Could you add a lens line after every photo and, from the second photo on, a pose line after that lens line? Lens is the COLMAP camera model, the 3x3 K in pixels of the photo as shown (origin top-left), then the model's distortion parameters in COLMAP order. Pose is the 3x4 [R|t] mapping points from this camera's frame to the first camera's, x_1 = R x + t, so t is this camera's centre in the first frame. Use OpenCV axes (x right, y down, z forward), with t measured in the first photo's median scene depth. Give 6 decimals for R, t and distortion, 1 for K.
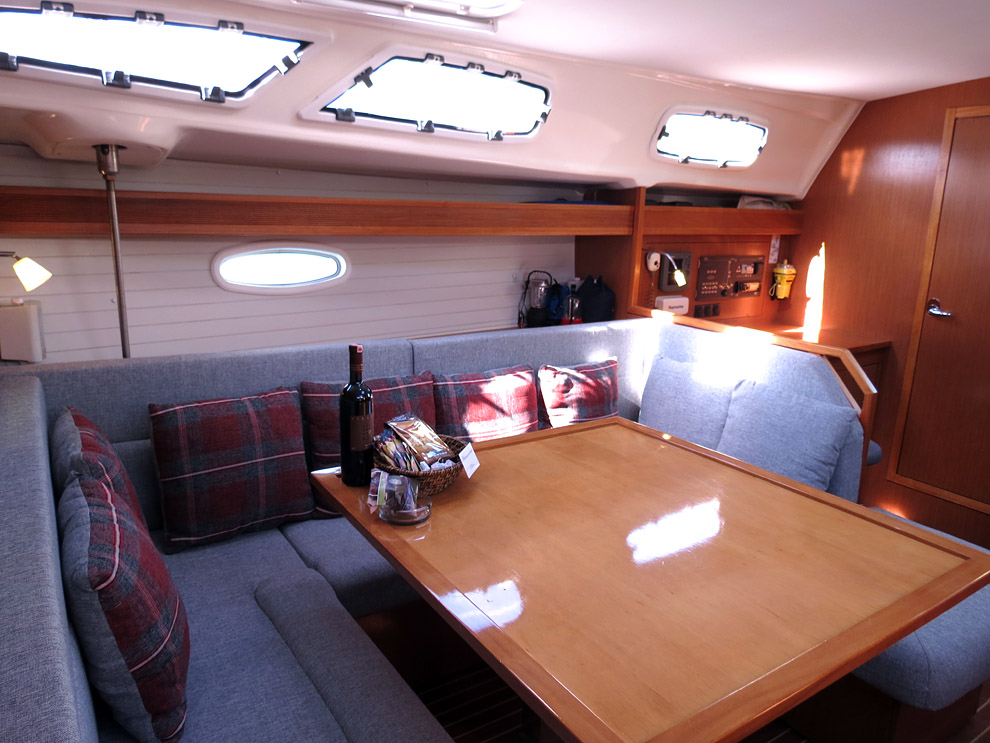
lens RADIAL K [[697.1, 0, 495.0], [0, 697.1, 371.5], [0, 0, 1]] dist [-0.013326, -0.001578]
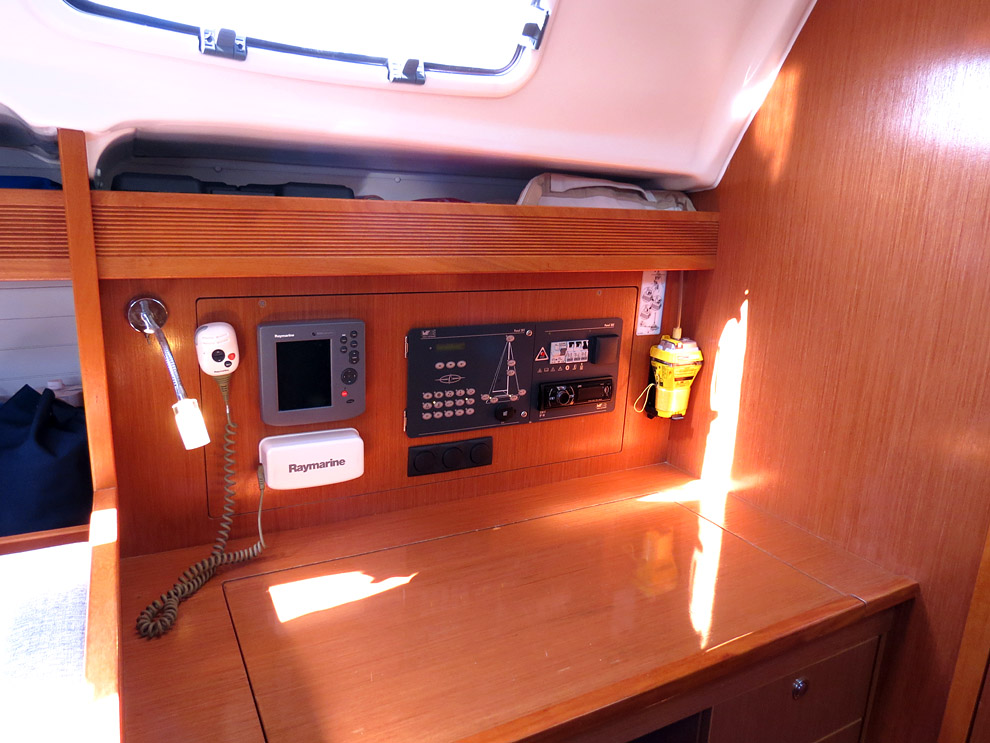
lens RADIAL K [[780.7, 0, 495.0], [0, 780.7, 371.5], [0, 0, 1]] dist [0.089291, -0.000412]
pose [[0.997896, 0.040312, -0.050769, 0.342543], [-0.040355, 0.999185, 0.000189, -0.134059], [0.050736, 0.001860, 0.998710, 0.531830]]
